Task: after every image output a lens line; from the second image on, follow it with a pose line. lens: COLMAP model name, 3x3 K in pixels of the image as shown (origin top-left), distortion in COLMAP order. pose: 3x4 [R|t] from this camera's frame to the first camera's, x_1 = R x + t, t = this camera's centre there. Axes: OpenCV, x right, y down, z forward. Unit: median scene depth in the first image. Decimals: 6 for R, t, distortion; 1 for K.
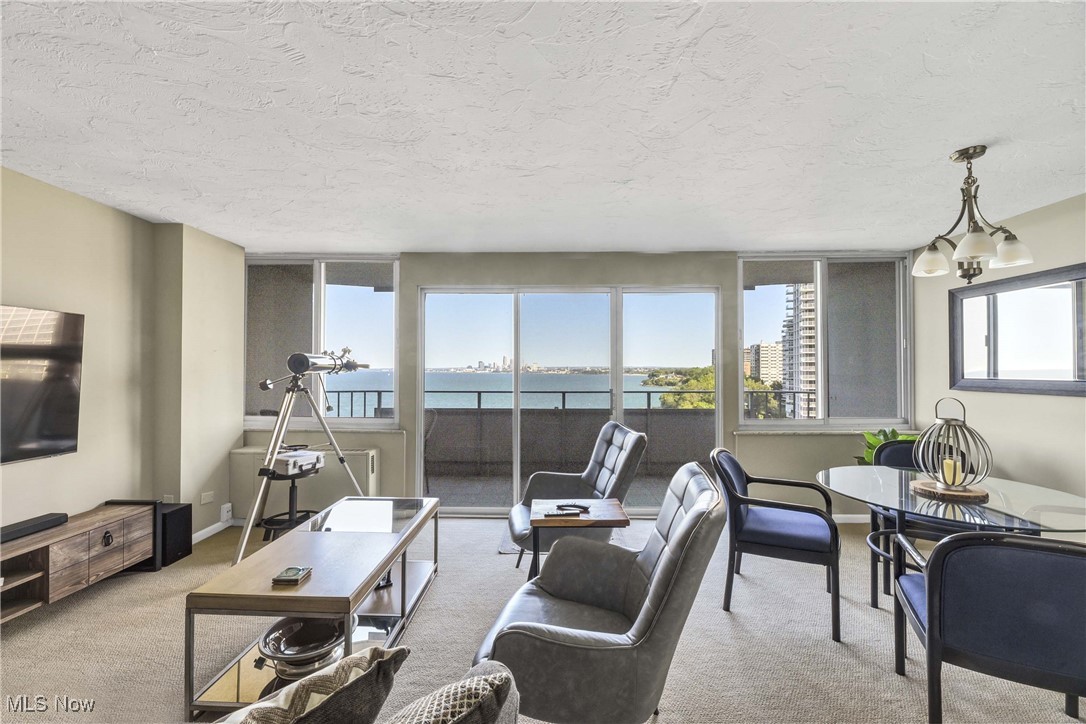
lens RADIAL K [[439.1, 0, 548.9], [0, 439.1, 359.9], [0, 0, 1]] dist [-0.003636, -0.000714]
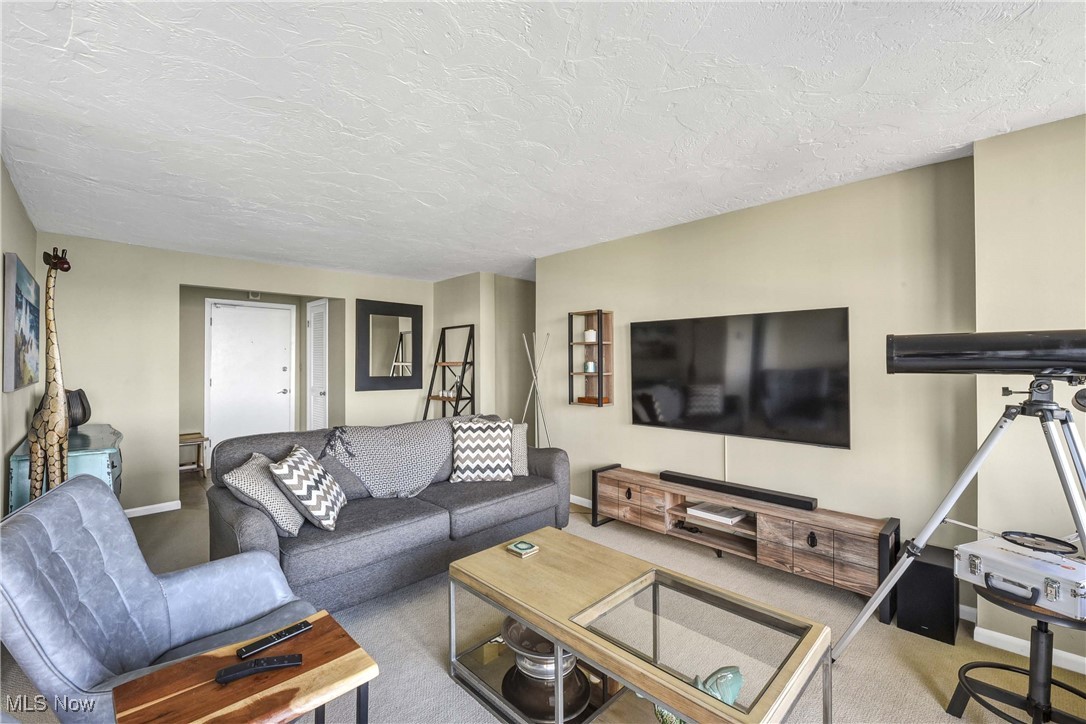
lens RADIAL K [[452.0, 0, 515.9], [0, 452.0, 360.2], [0, 0, 1]] dist [-0.003250, -0.000774]
pose [[-0.725732, -0.002674, -0.687972, 0.102061], [0.015168, 0.999687, -0.019886, 0.014485], [0.687810, -0.024868, -0.725465, 0.847663]]
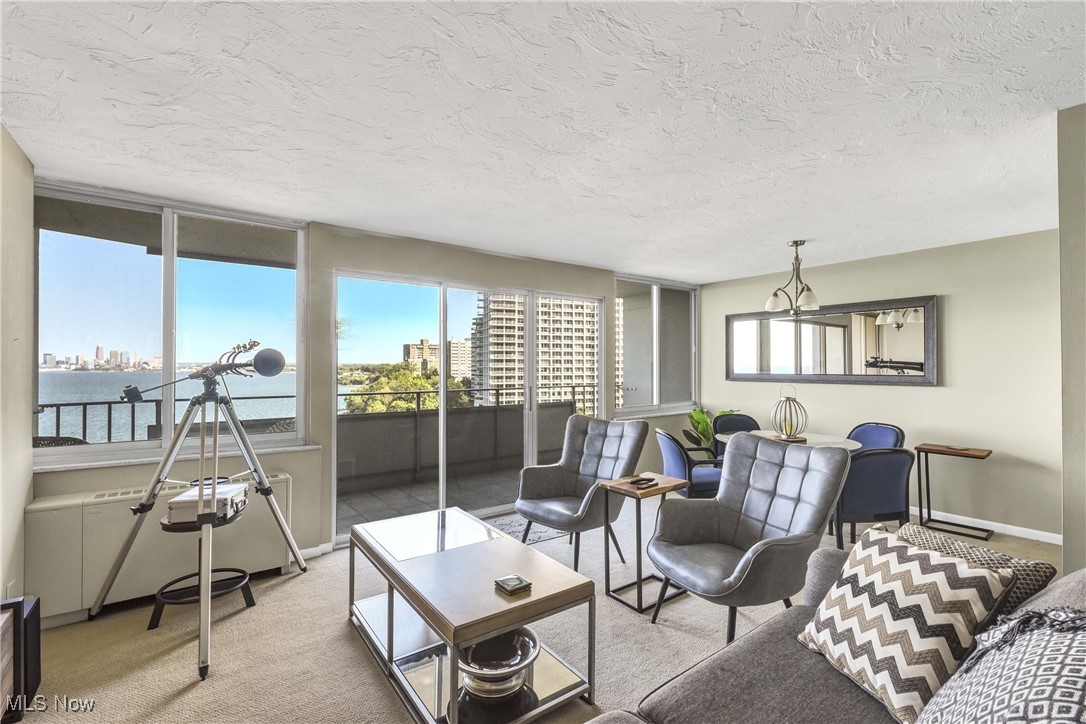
lens RADIAL K [[477.4, 0, 550.4], [0, 477.4, 361.2], [0, 0, 1]] dist [-0.000060, -0.000299]
pose [[0.791265, 0.004781, 0.611455, -0.536840], [-0.012067, 0.999897, 0.007796, -0.004971], [-0.611354, -0.013547, 0.791241, 0.053992]]
